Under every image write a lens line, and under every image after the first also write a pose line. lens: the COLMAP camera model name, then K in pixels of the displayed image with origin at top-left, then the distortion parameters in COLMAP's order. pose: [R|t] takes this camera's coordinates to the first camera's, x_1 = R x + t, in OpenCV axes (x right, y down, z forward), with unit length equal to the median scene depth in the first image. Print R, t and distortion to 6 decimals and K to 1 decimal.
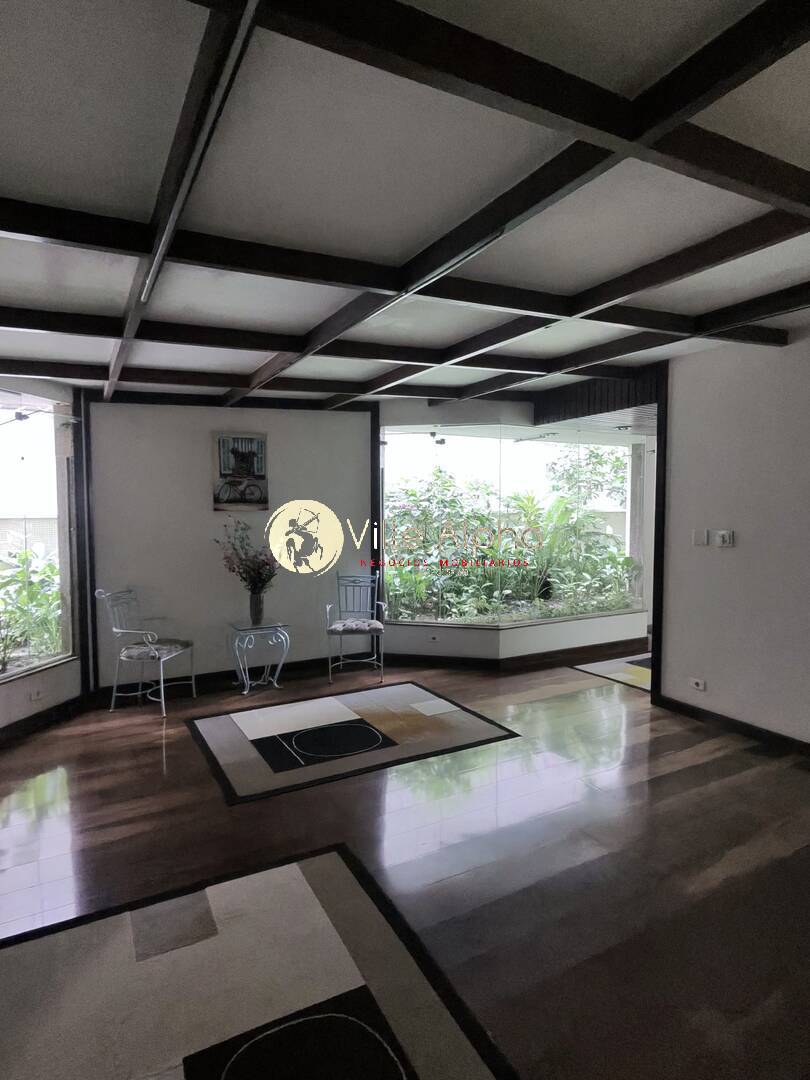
lens RADIAL K [[600.8, 0, 402.0], [0, 600.8, 539.6], [0, 0, 1]] dist [0.002346, 0.001161]
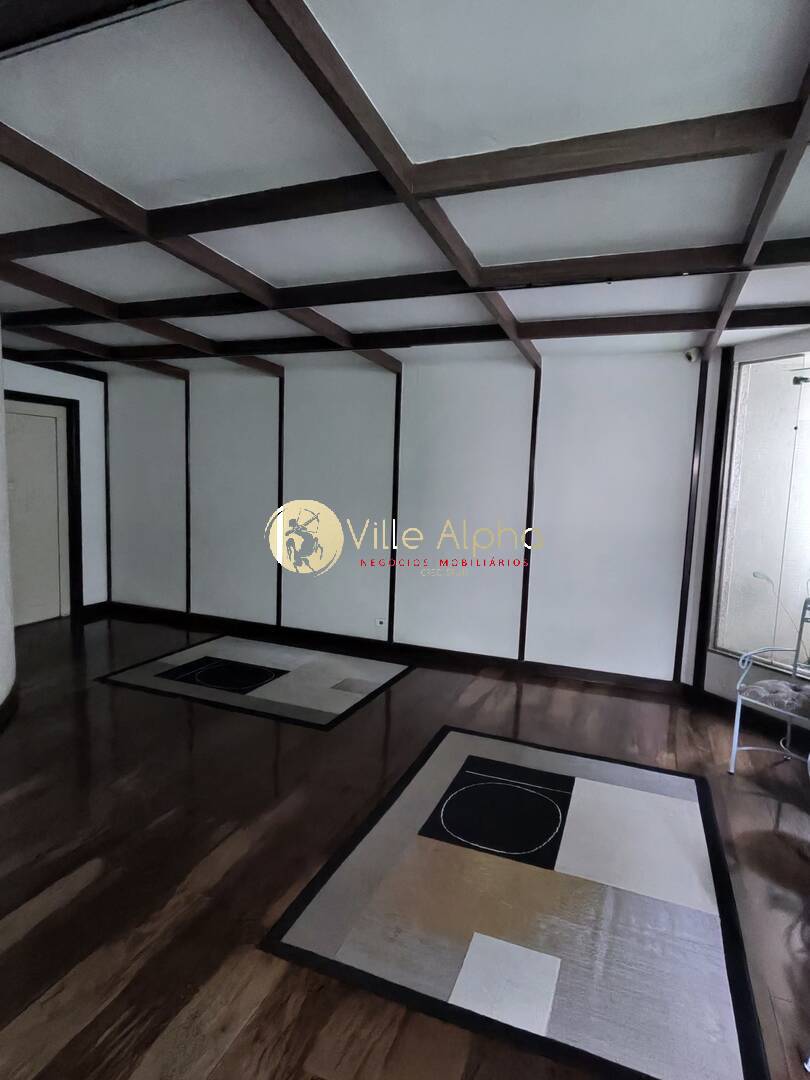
lens RADIAL K [[600.8, 0, 401.9], [0, 600.8, 543.3], [0, 0, 1]] dist [0.002346, 0.001161]
pose [[-0.778494, 0.044246, -0.626091, 0.385934], [-0.064021, 0.986712, 0.149335, -0.065382], [0.624379, 0.156339, -0.765316, 1.372568]]
